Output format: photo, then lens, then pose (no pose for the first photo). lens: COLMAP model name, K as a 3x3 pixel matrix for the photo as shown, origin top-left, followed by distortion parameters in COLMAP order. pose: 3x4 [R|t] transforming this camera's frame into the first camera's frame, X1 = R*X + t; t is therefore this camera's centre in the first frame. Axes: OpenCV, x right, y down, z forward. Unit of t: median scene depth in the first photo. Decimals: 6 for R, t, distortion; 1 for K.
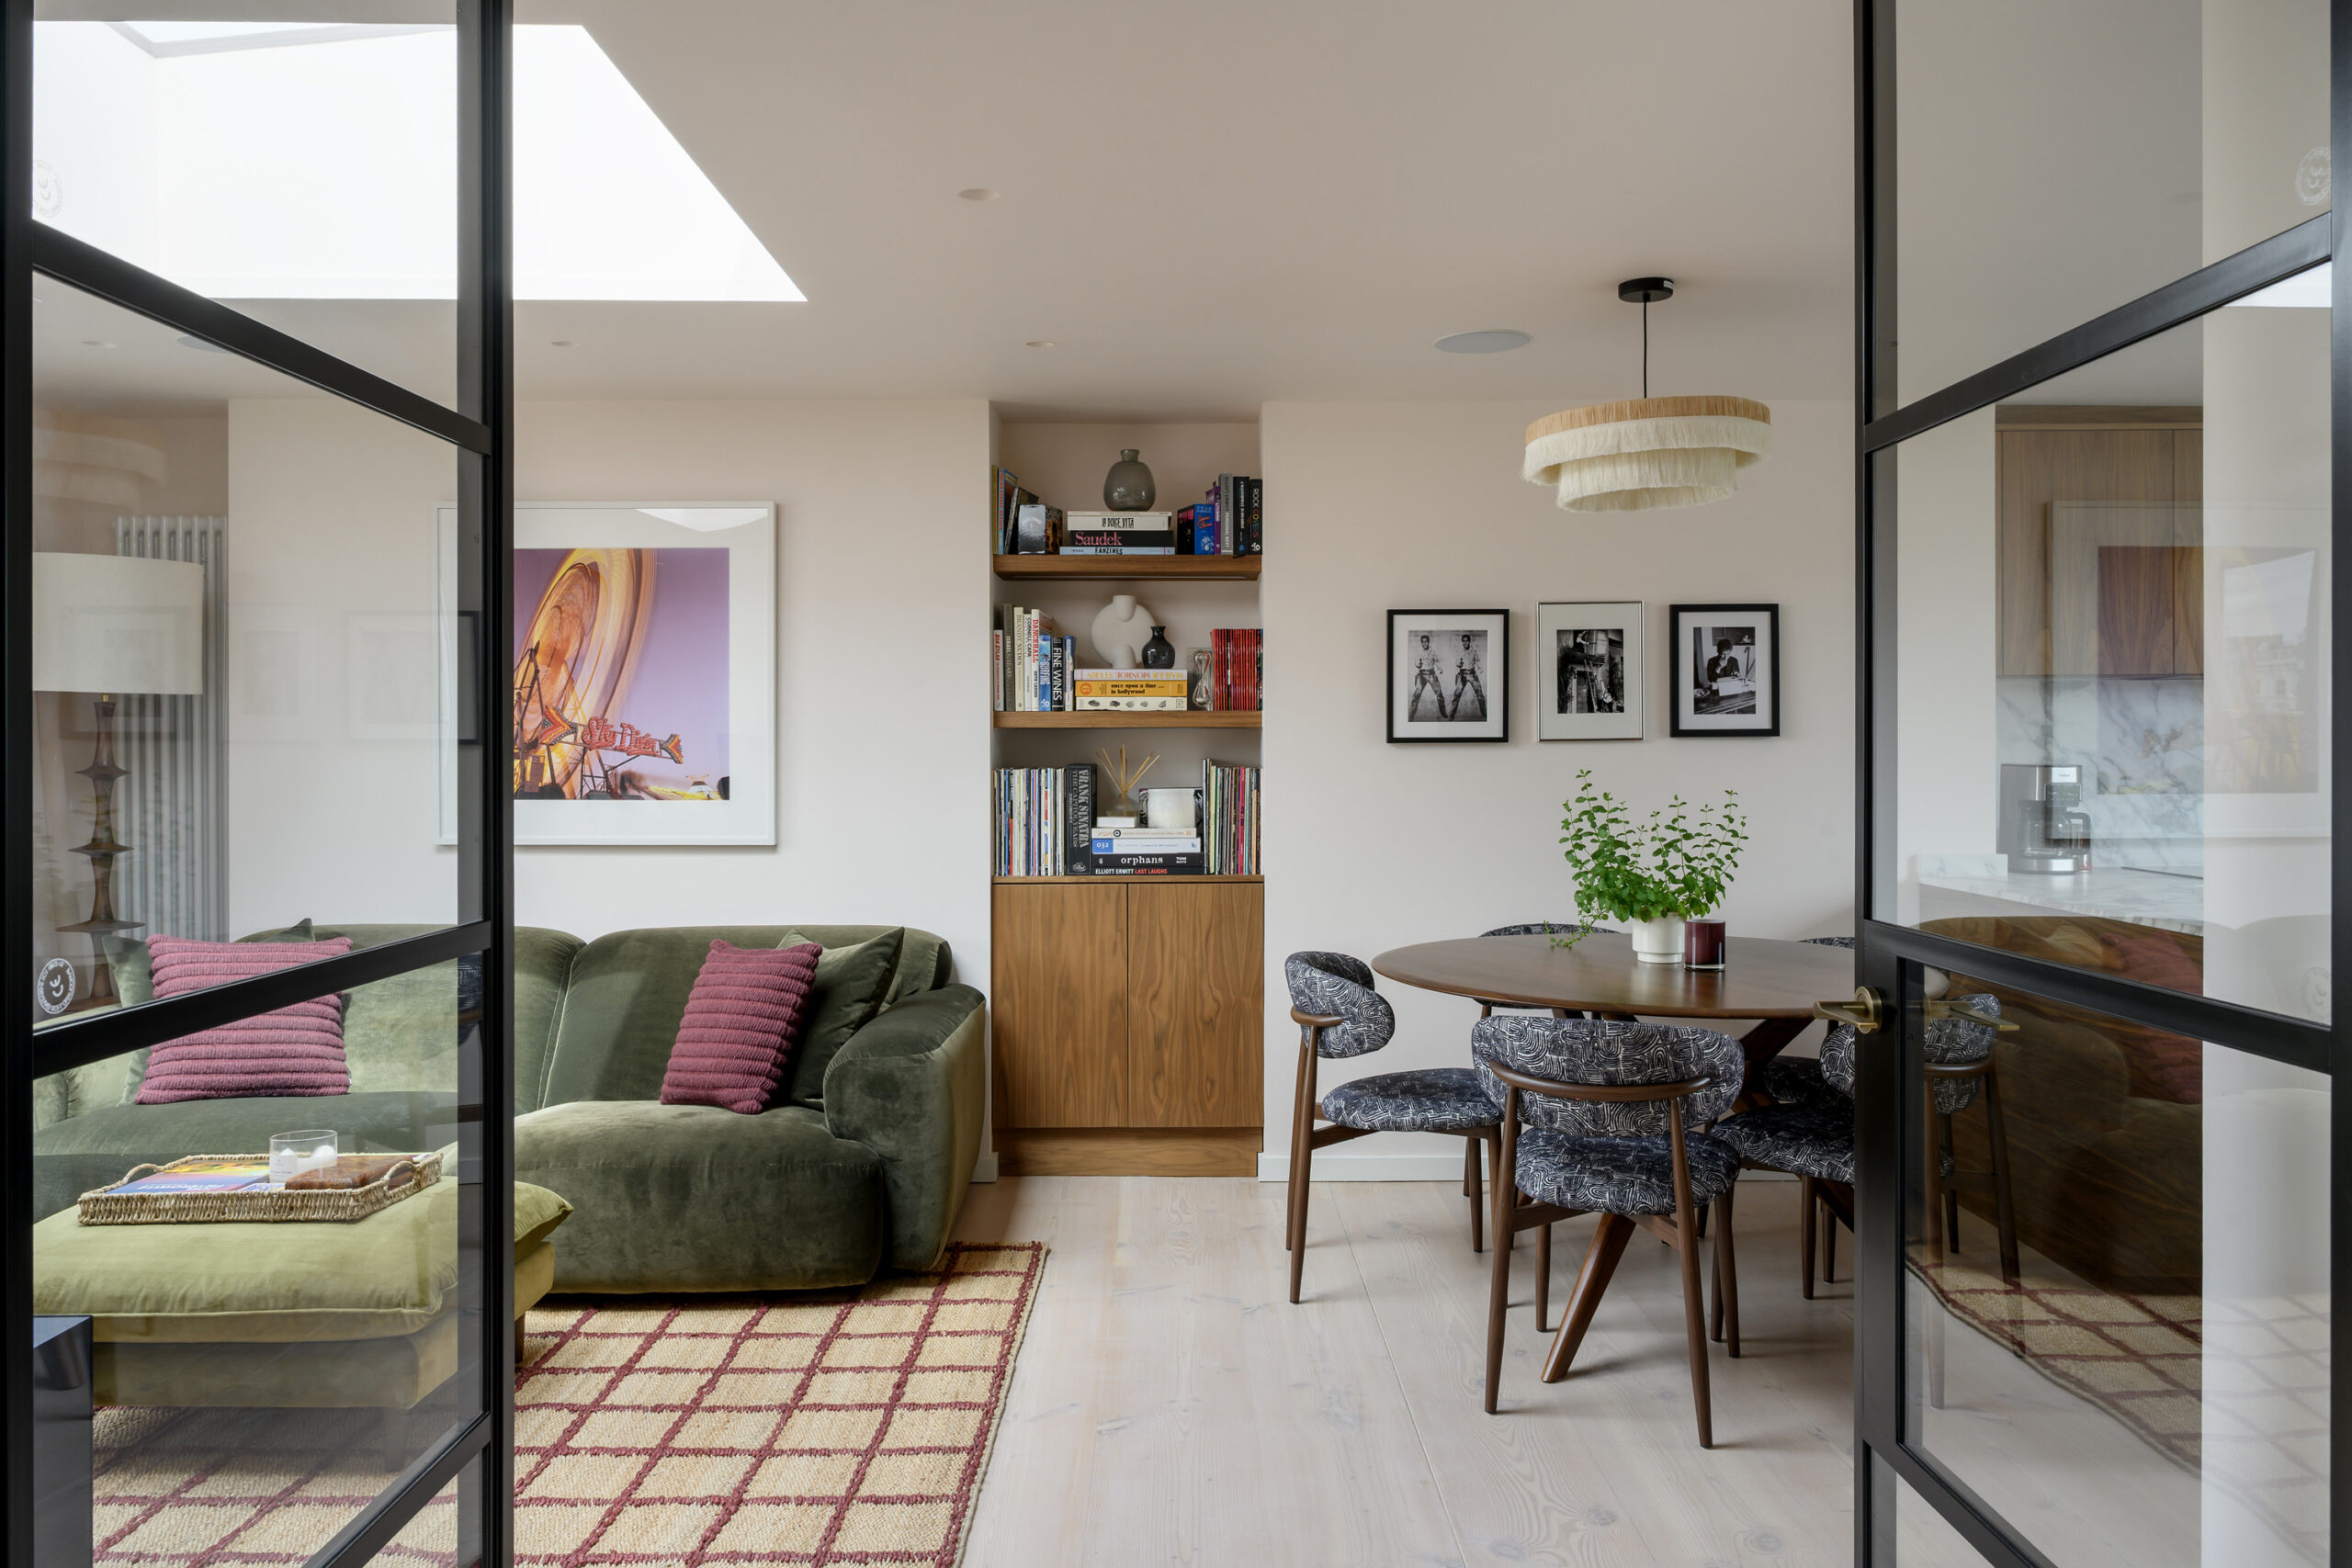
lens RADIAL K [[1665.5, 0, 1204.3], [0, 1665.5, 771.0], [0, 0, 1]] dist [-0.011874, 0.017819]
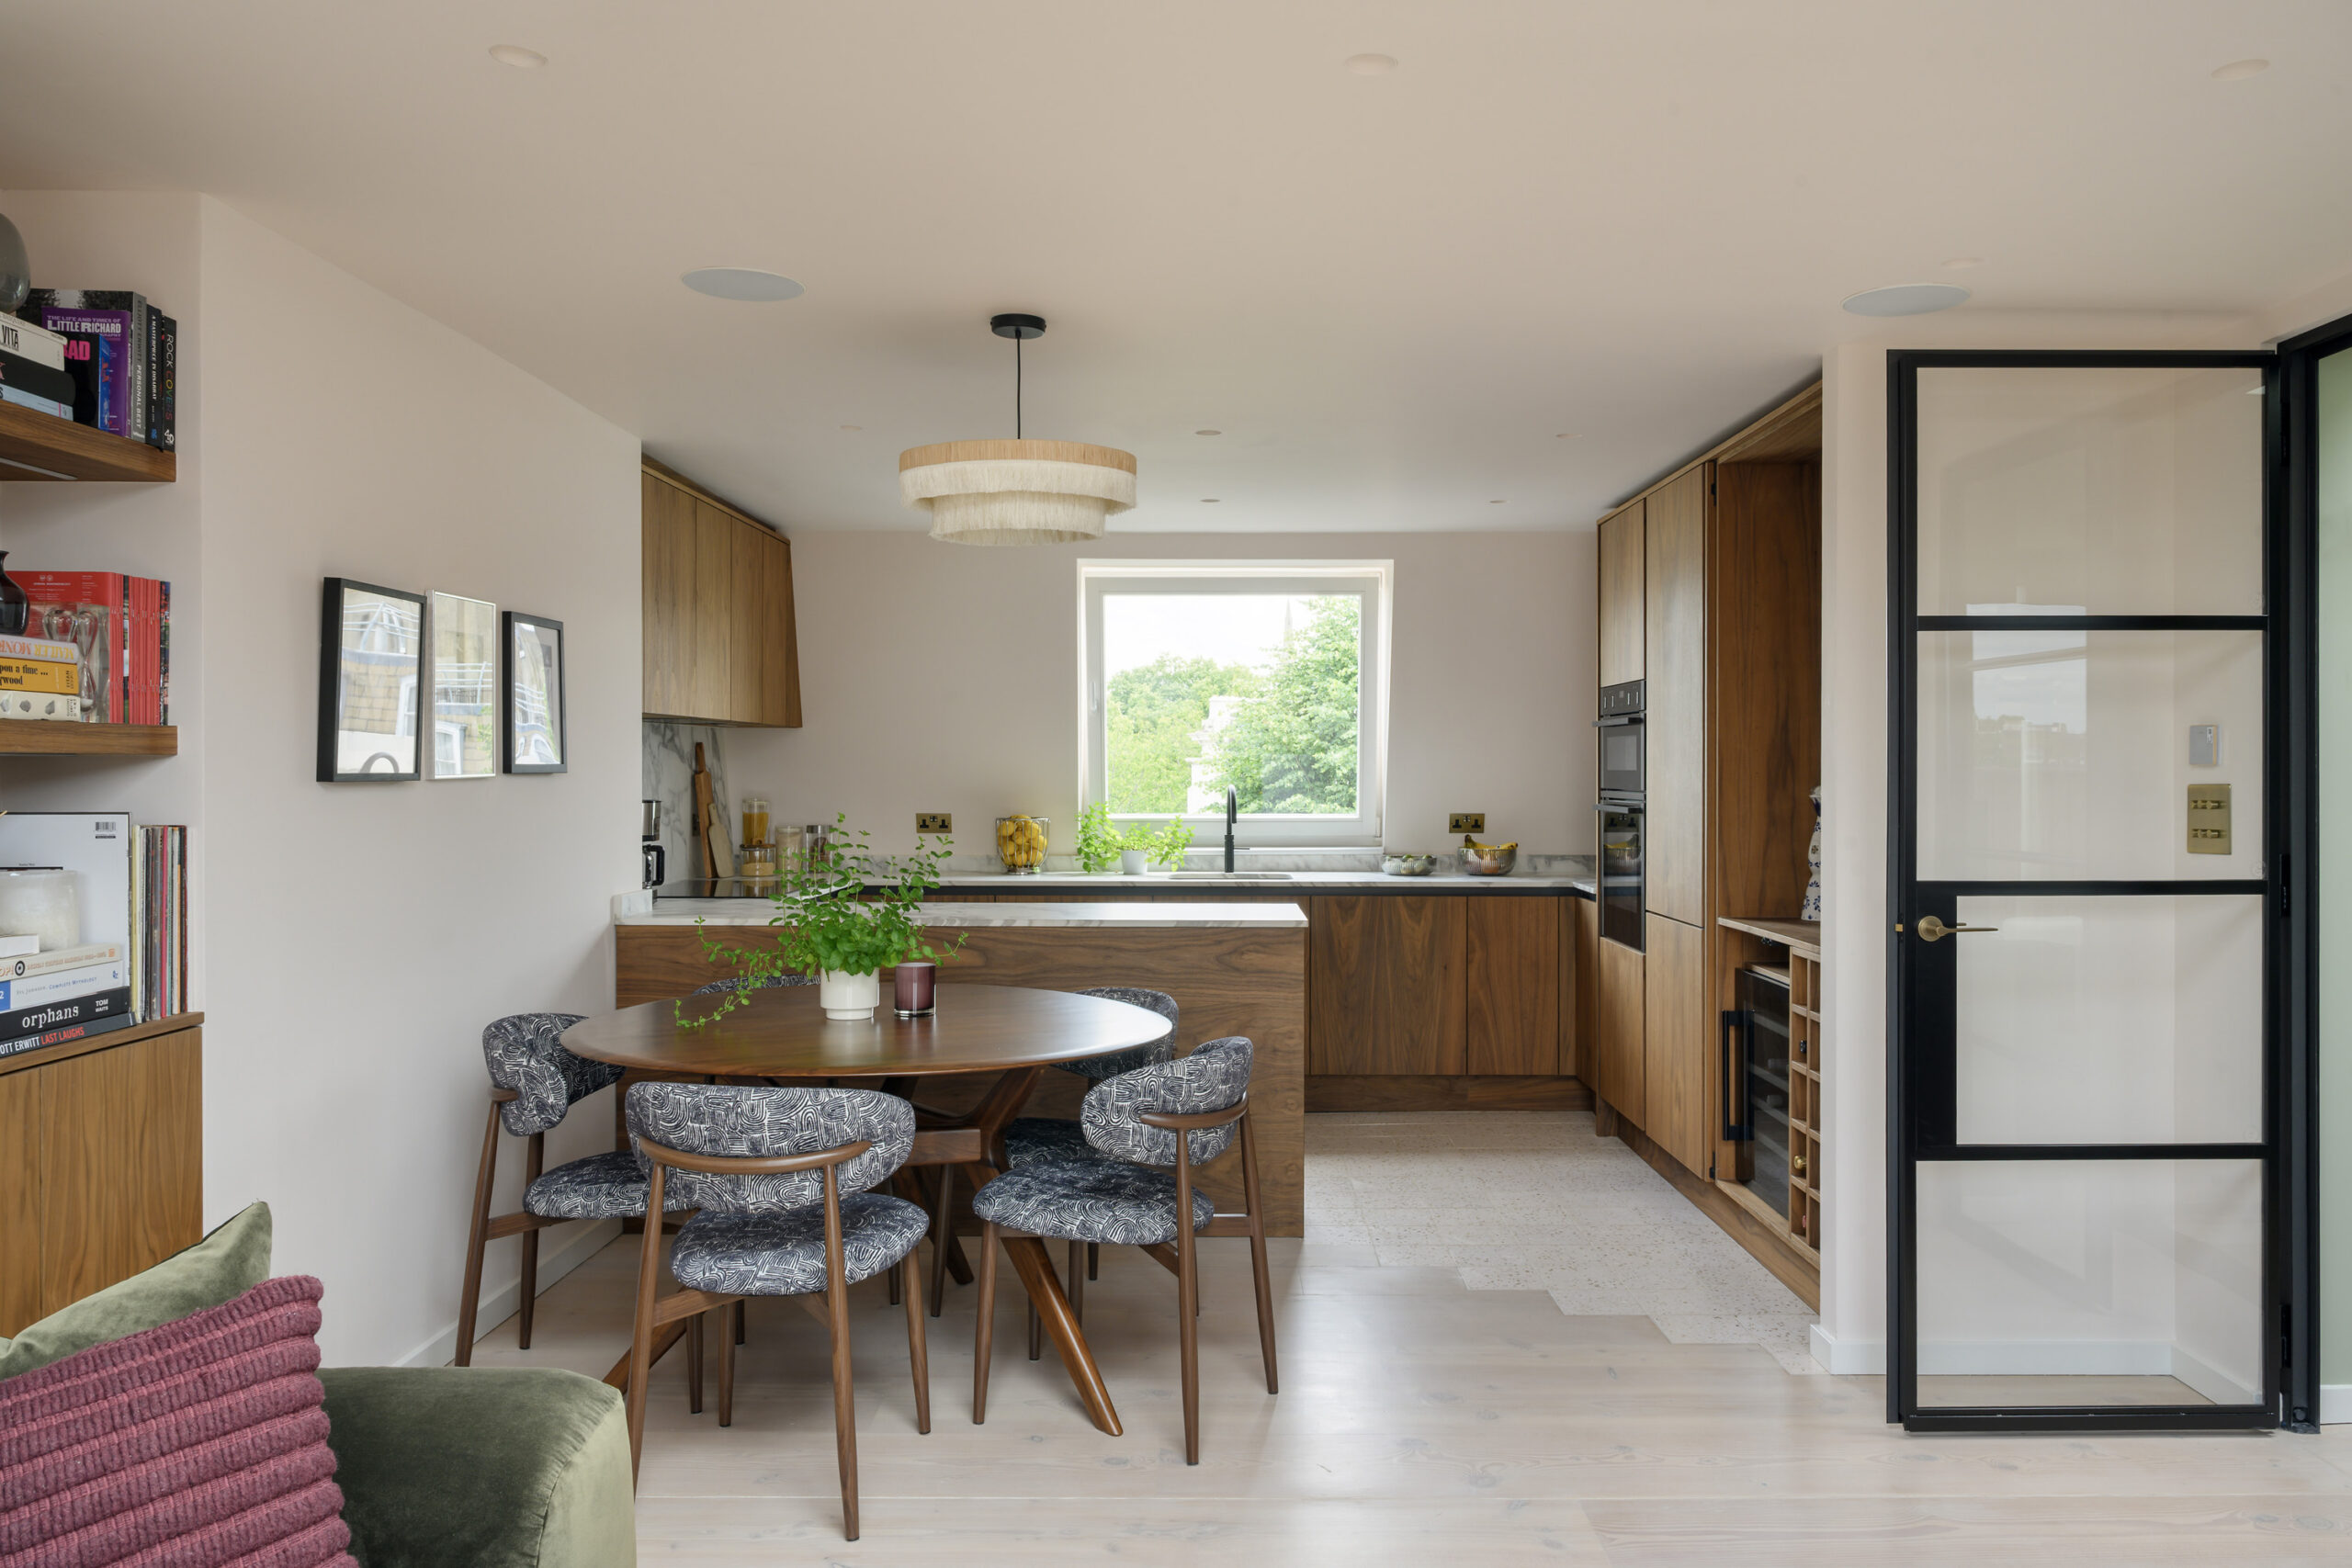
lens RADIAL K [[1679.3, 0, 1270.6], [0, 1679.3, 748.7], [0, 0, 1]] dist [-0.007754, -0.003388]
pose [[-0.021853, 0.018140, 0.999597, -0.658230], [0.010915, 0.999780, -0.017905, -0.016821], [-0.999702, 0.010520, -0.022046, 0.768966]]
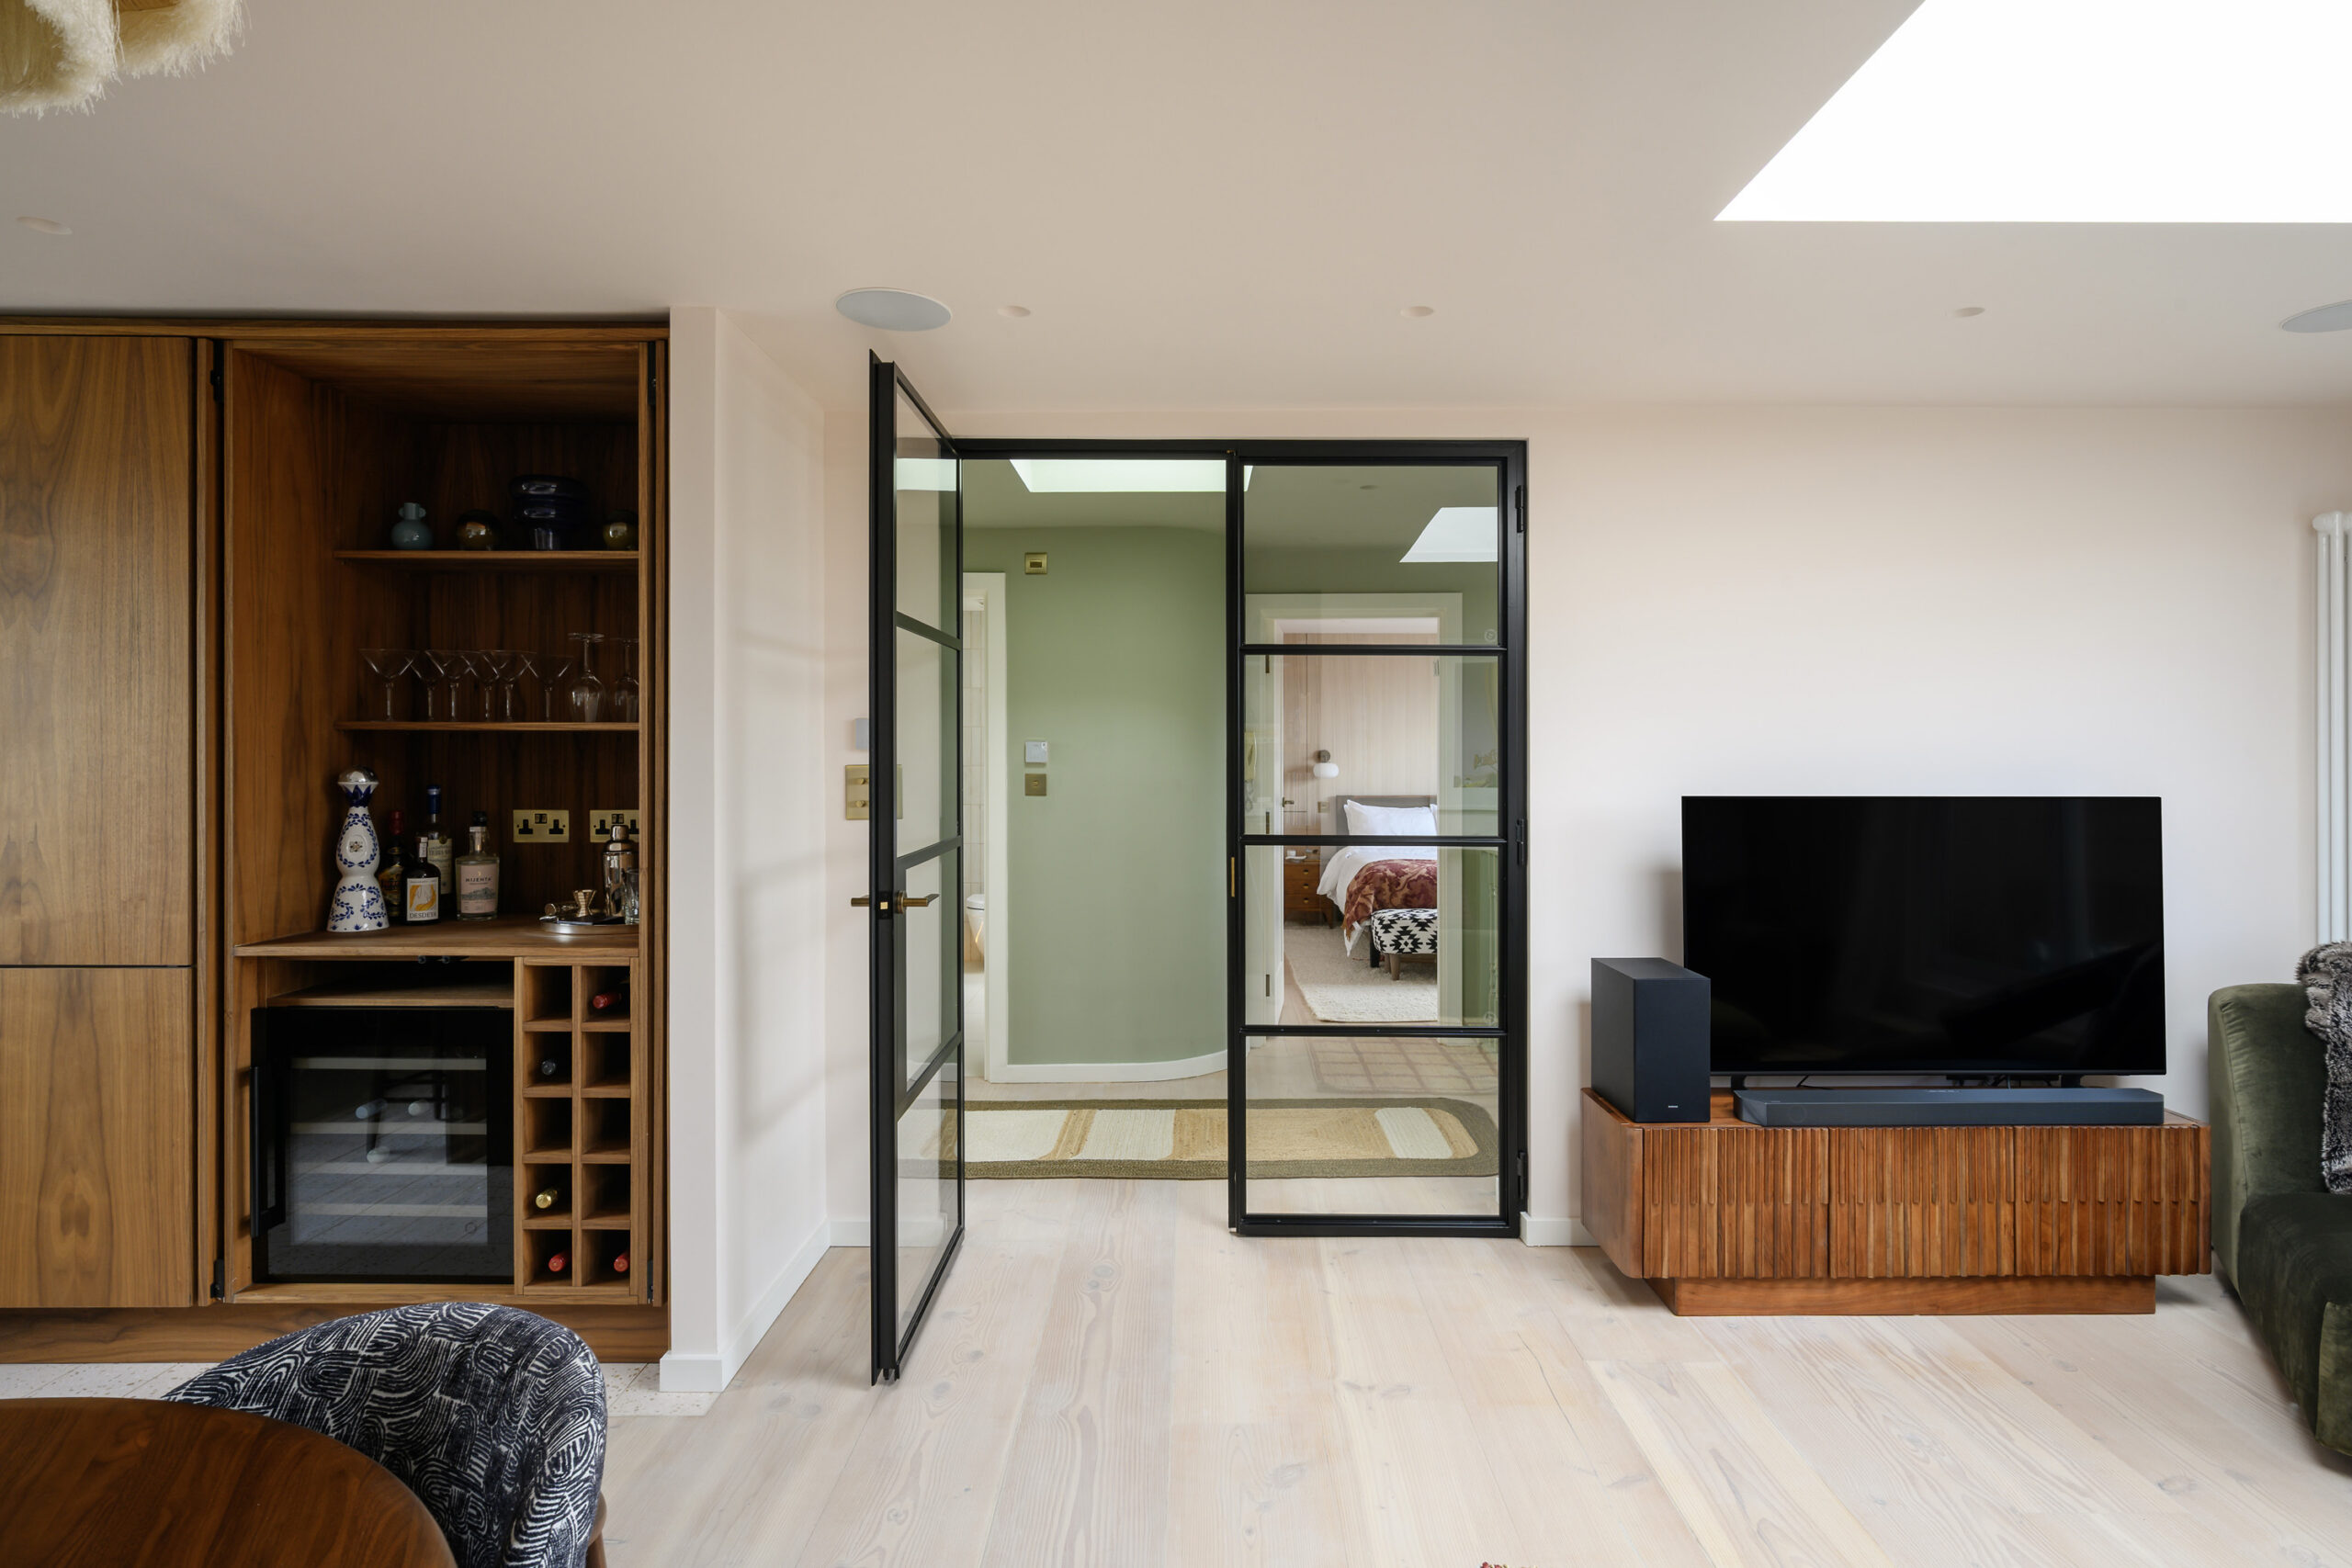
lens RADIAL K [[1194.0, 0, 1182.0], [0, 1194.0, 769.7], [0, 0, 1]] dist [0.005907, 0.000798]
pose [[-0.999812, -0.000210, 0.019409, 0.009909], [0.000258, 0.999710, 0.024074, -0.024856], [-0.019408, 0.024074, -0.999522, 1.055664]]
